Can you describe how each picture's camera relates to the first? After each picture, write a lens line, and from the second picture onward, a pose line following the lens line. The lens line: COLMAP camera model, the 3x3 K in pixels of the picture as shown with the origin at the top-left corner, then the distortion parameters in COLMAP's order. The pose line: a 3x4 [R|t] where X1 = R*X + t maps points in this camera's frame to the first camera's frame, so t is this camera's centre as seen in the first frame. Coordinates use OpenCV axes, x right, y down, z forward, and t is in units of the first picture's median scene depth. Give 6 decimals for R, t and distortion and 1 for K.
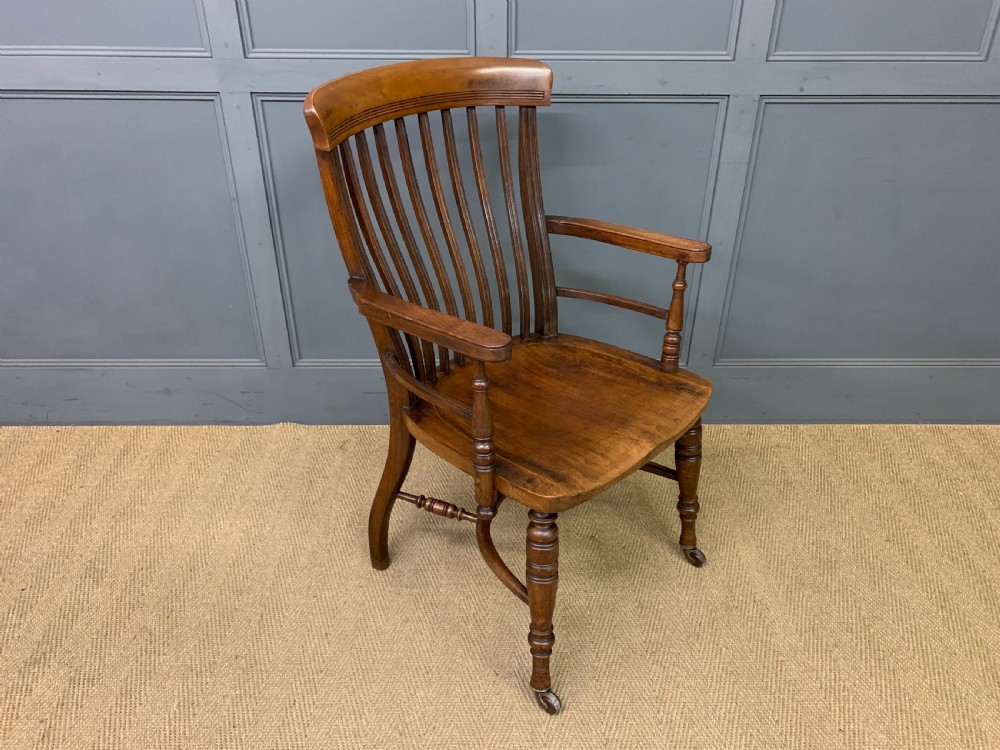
lens RADIAL K [[764.6, 0, 503.7], [0, 764.6, 375.1], [0, 0, 1]] dist [0.019169, -0.011515]
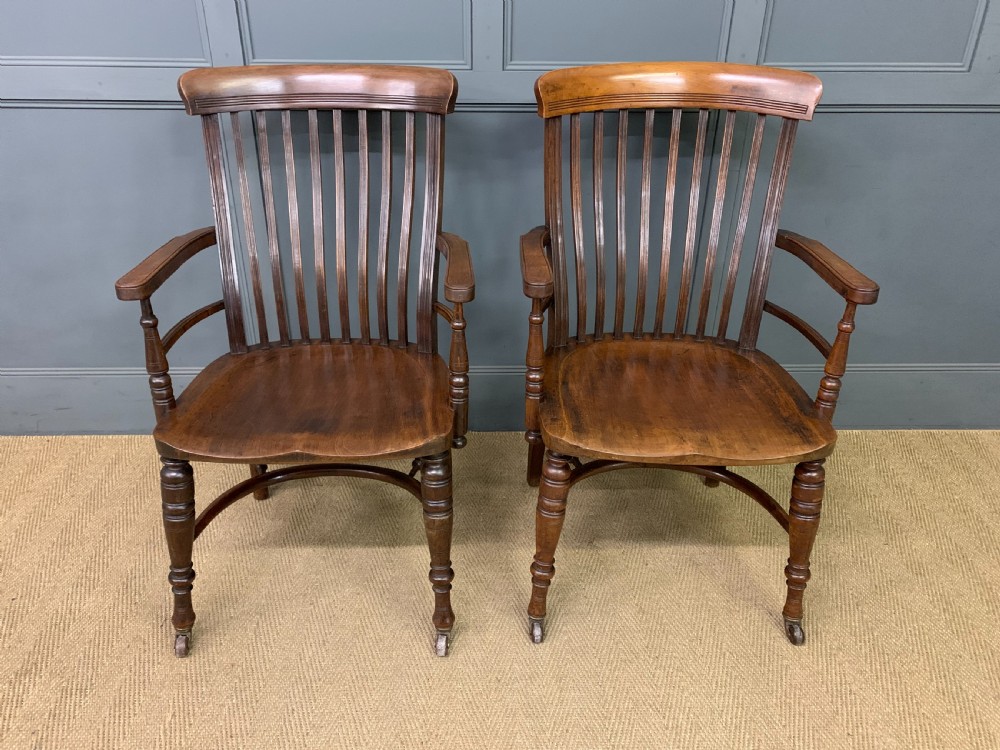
lens RADIAL K [[764.6, 0, 493.3], [0, 764.6, 359.3], [0, 0, 1]] dist [0.019169, -0.011515]
pose [[0.999924, -0.004001, 0.011648, -0.022882], [0.004522, 0.998977, -0.045004, 0.020102], [-0.011456, 0.045054, 0.998919, -0.001206]]
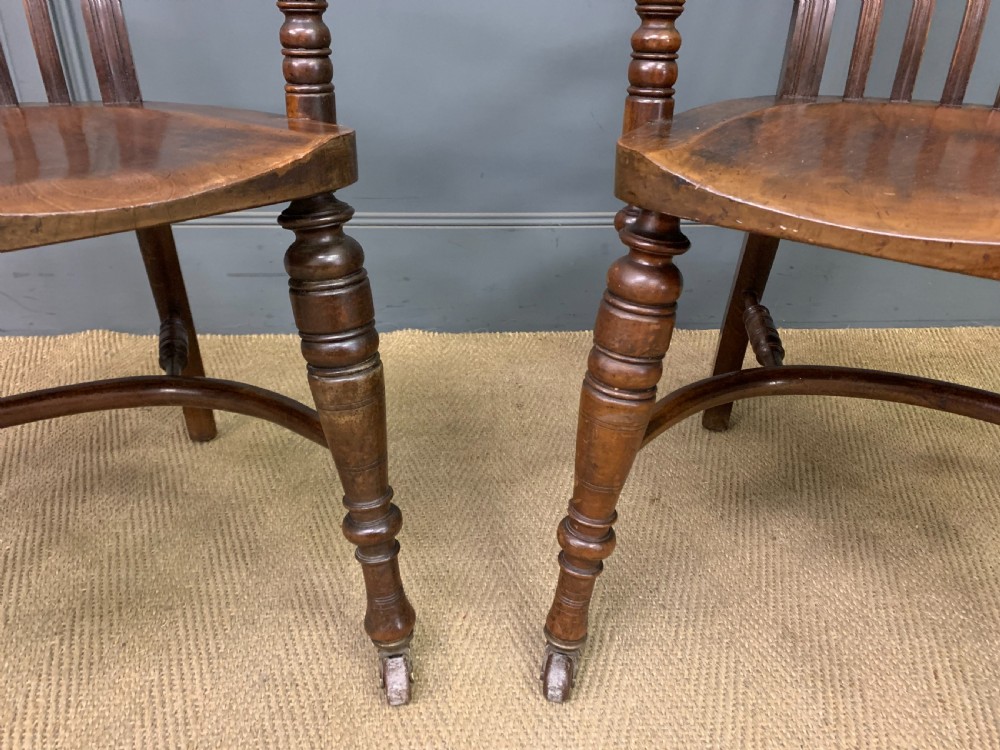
lens RADIAL K [[764.6, 0, 491.3], [0, 764.6, 367.7], [0, 0, 1]] dist [0.019169, -0.011515]
pose [[0.999049, -0.012431, 0.041797, -0.014048], [0.014138, 0.999067, -0.040796, 0.157743], [-0.041251, 0.041348, 0.998293, 0.541794]]
